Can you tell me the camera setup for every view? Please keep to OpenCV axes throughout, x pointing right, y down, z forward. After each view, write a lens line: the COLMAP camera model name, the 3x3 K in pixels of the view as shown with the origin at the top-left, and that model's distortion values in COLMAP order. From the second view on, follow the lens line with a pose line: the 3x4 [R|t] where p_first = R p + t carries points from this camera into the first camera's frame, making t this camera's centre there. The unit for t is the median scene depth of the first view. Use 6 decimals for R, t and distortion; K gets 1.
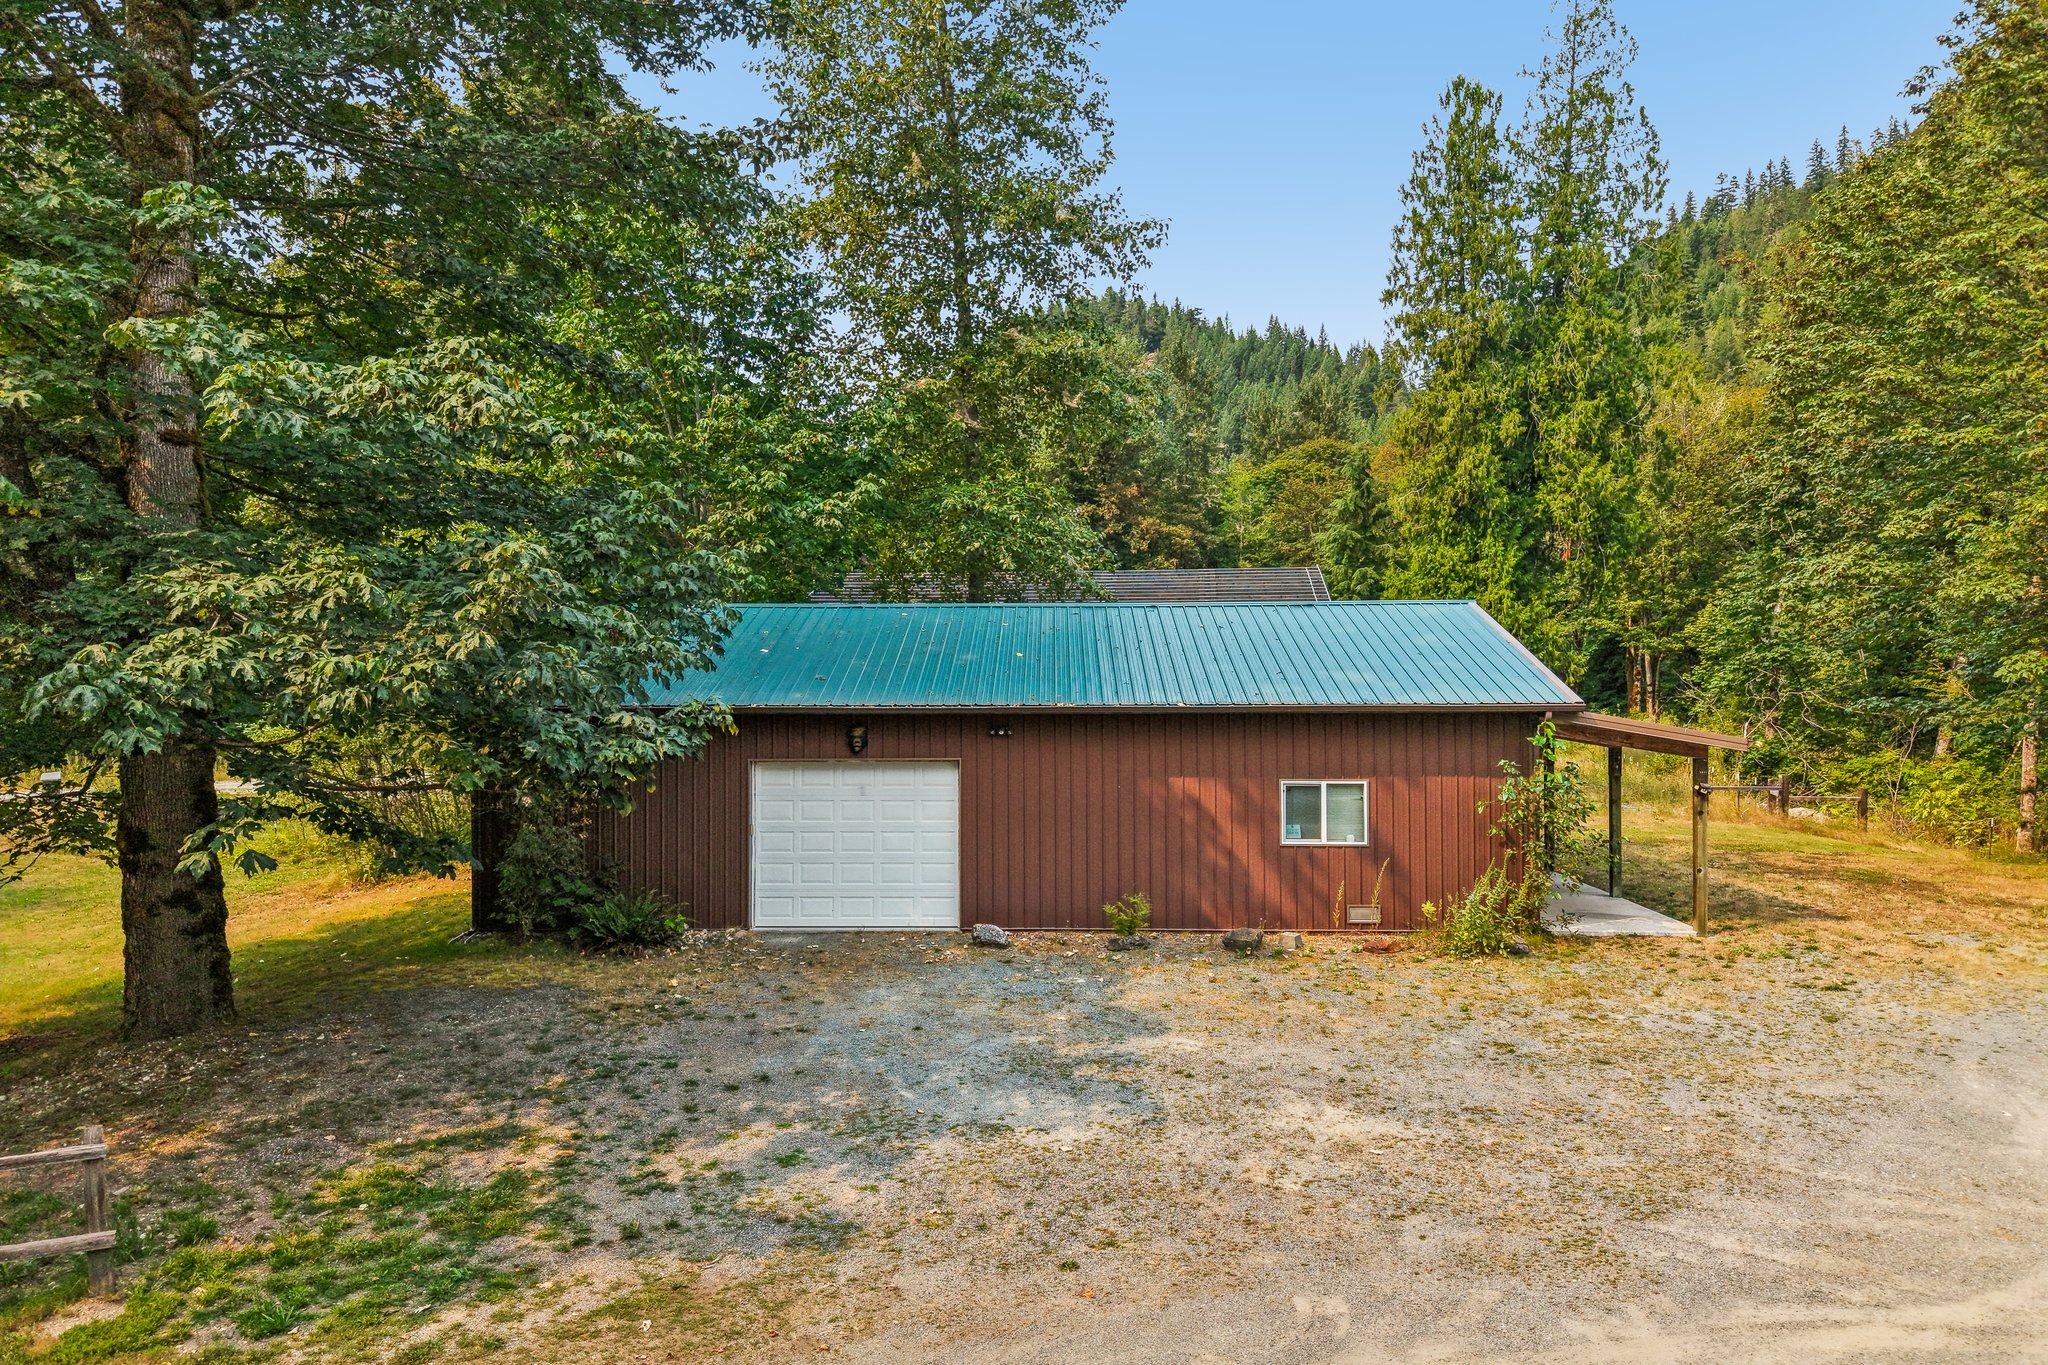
lens RADIAL K [[1405.3, 0, 1029.7], [0, 1405.3, 682.4], [0, 0, 1]] dist [-0.021593, 0.008346]
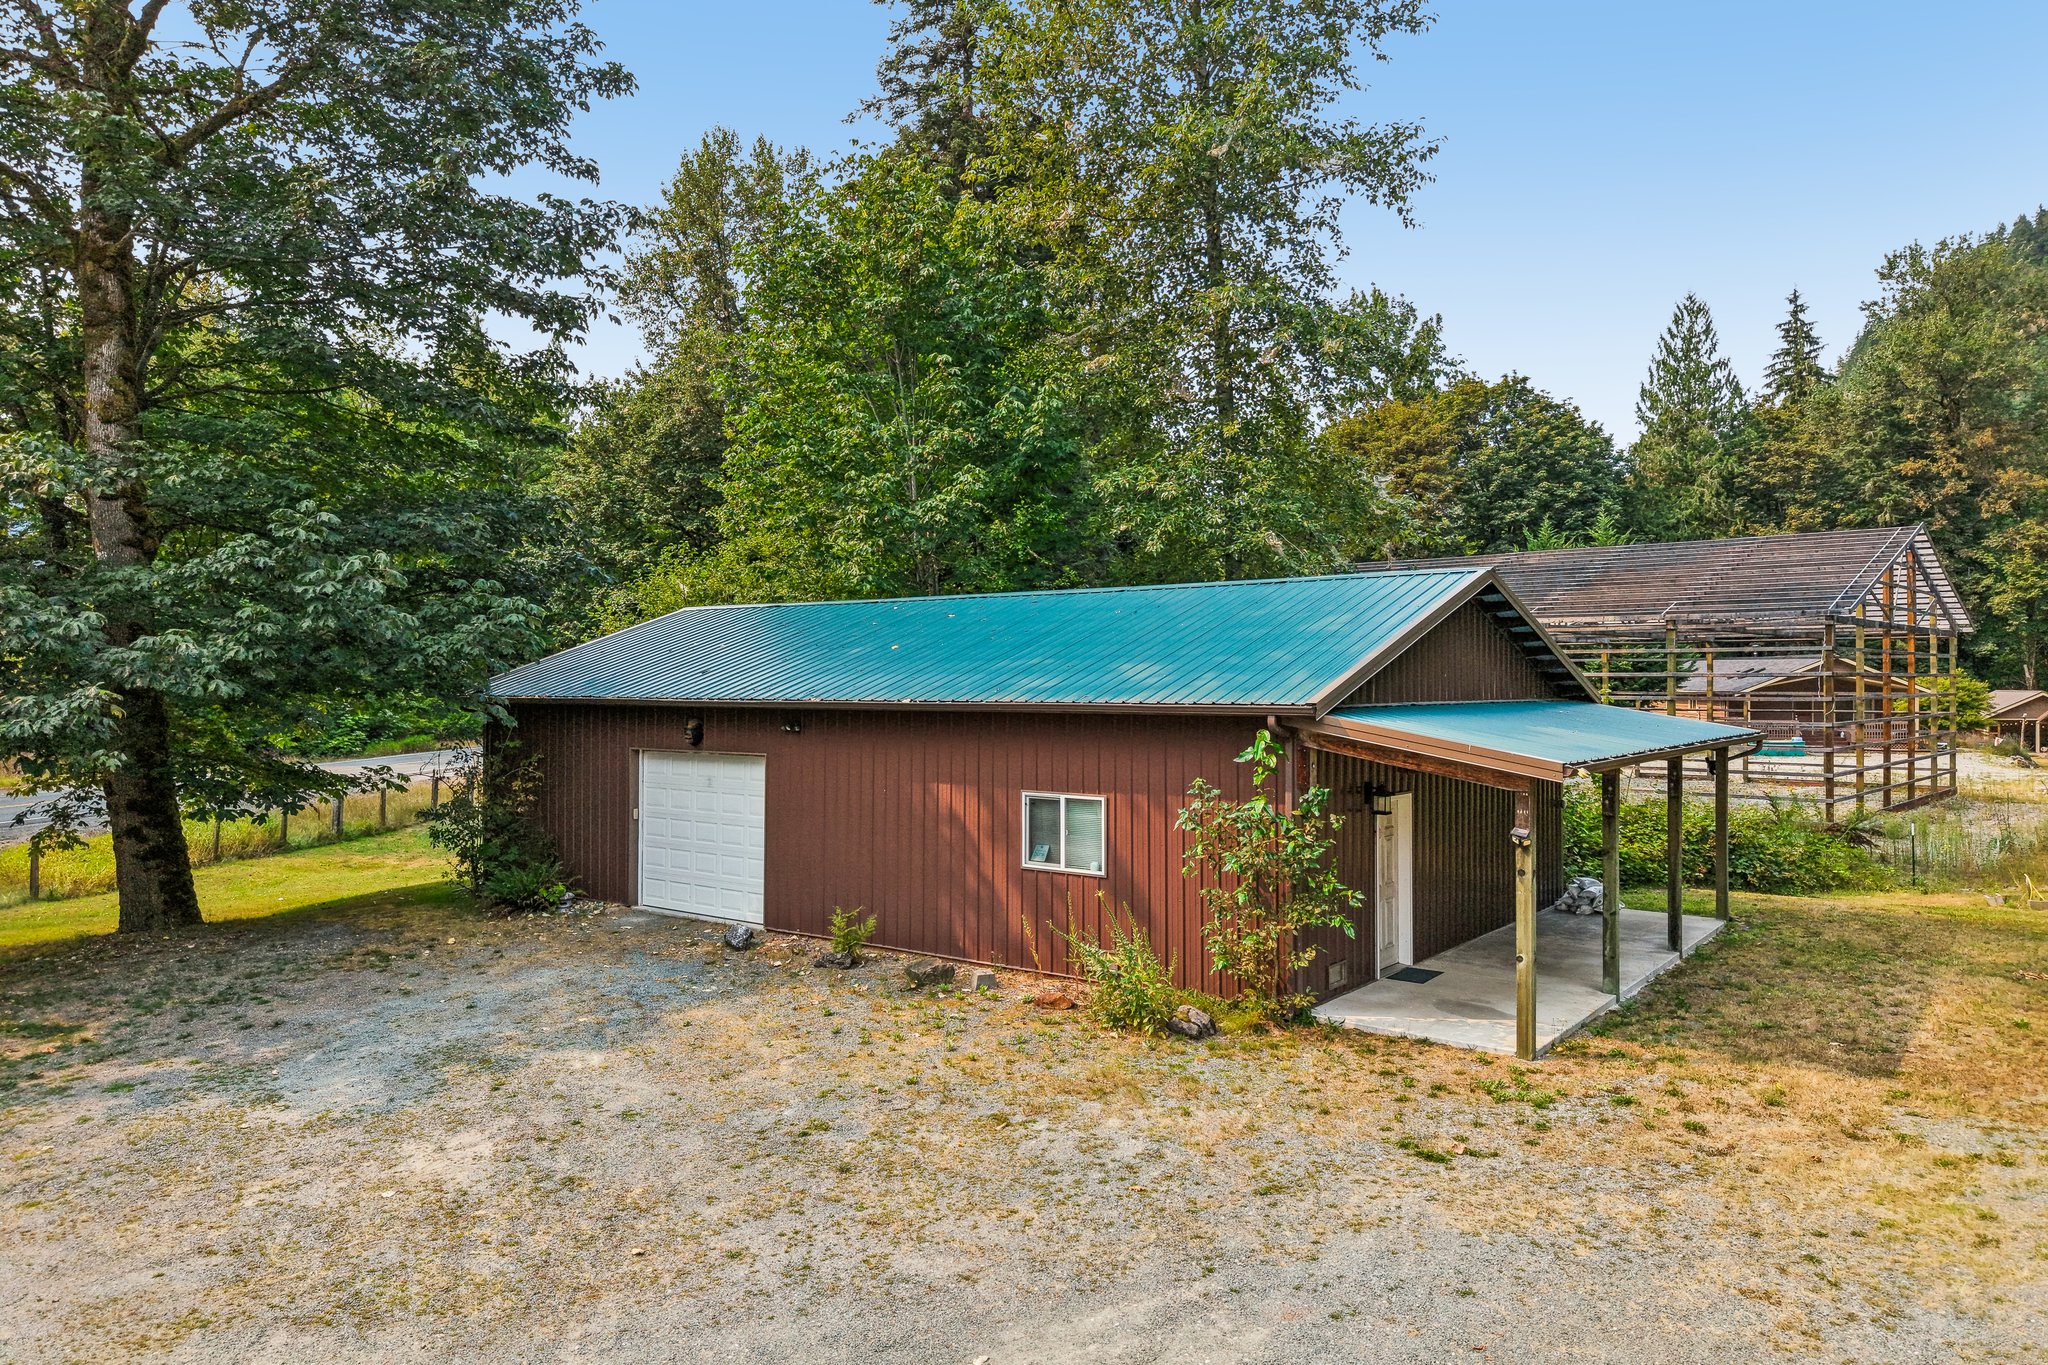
lens RADIAL K [[1405.3, 0, 1027.0], [0, 1405.3, 680.8], [0, 0, 1]] dist [-0.021593, 0.008346]
pose [[0.810073, 0.001177, -0.586327, 0.680263], [-0.000605, 0.999999, 0.001171, 0.001939], [0.586328, -0.000594, 0.810073, 0.314449]]
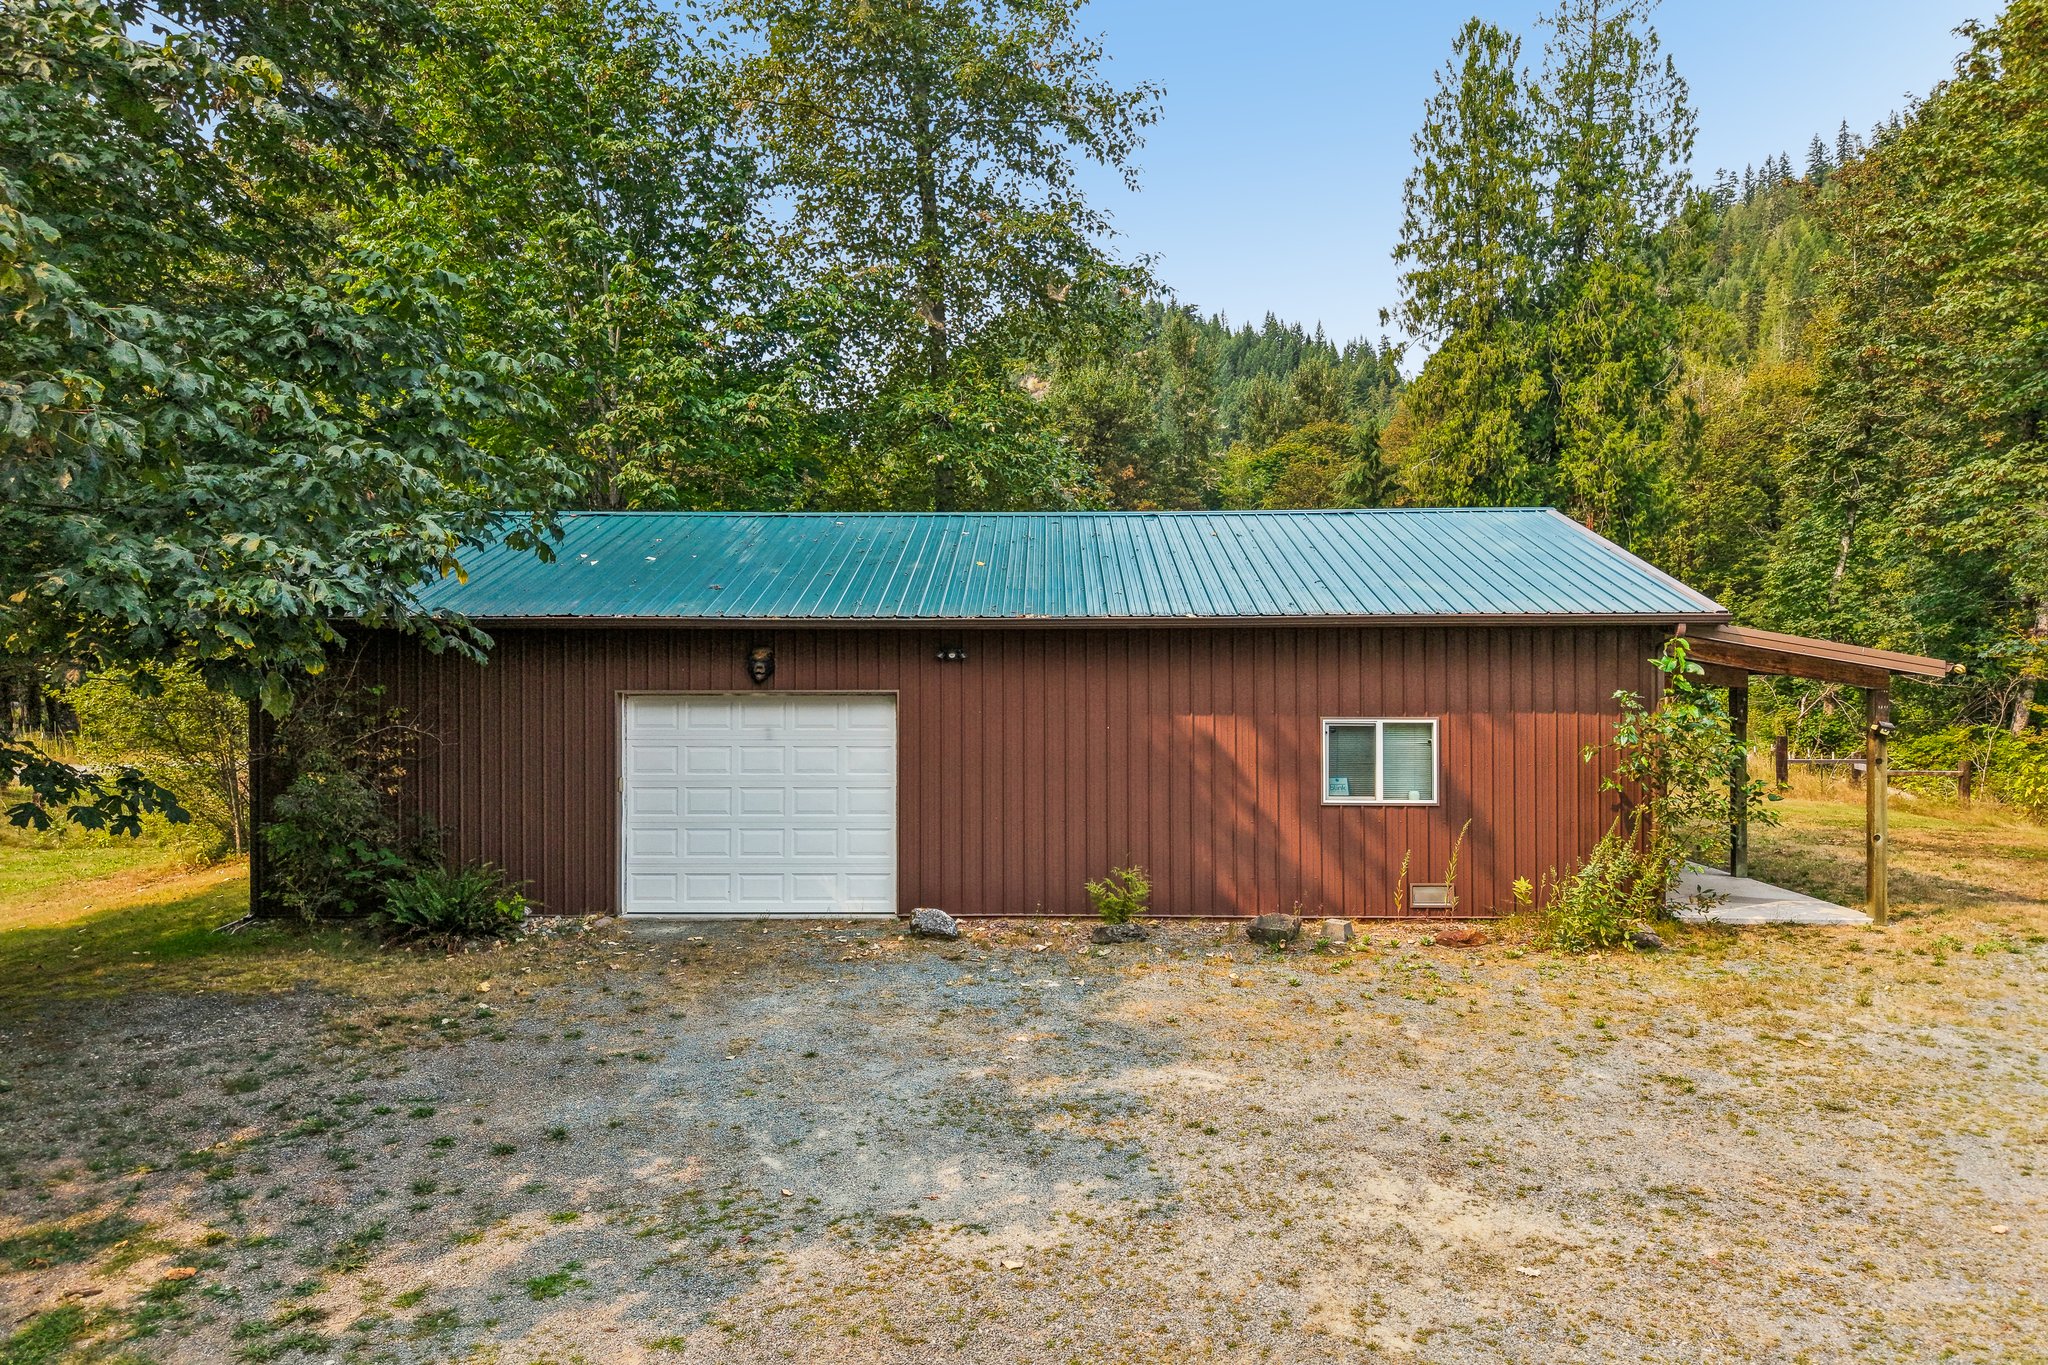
lens RADIAL K [[1405.3, 0, 1018.9], [0, 1405.3, 681.3], [0, 0, 1]] dist [-0.021593, 0.008346]
pose [[0.999987, -0.001185, -0.004872, 0.019739], [0.001180, 0.999999, -0.000907, 0.050502], [0.004873, 0.000901, 0.999988, 0.245071]]
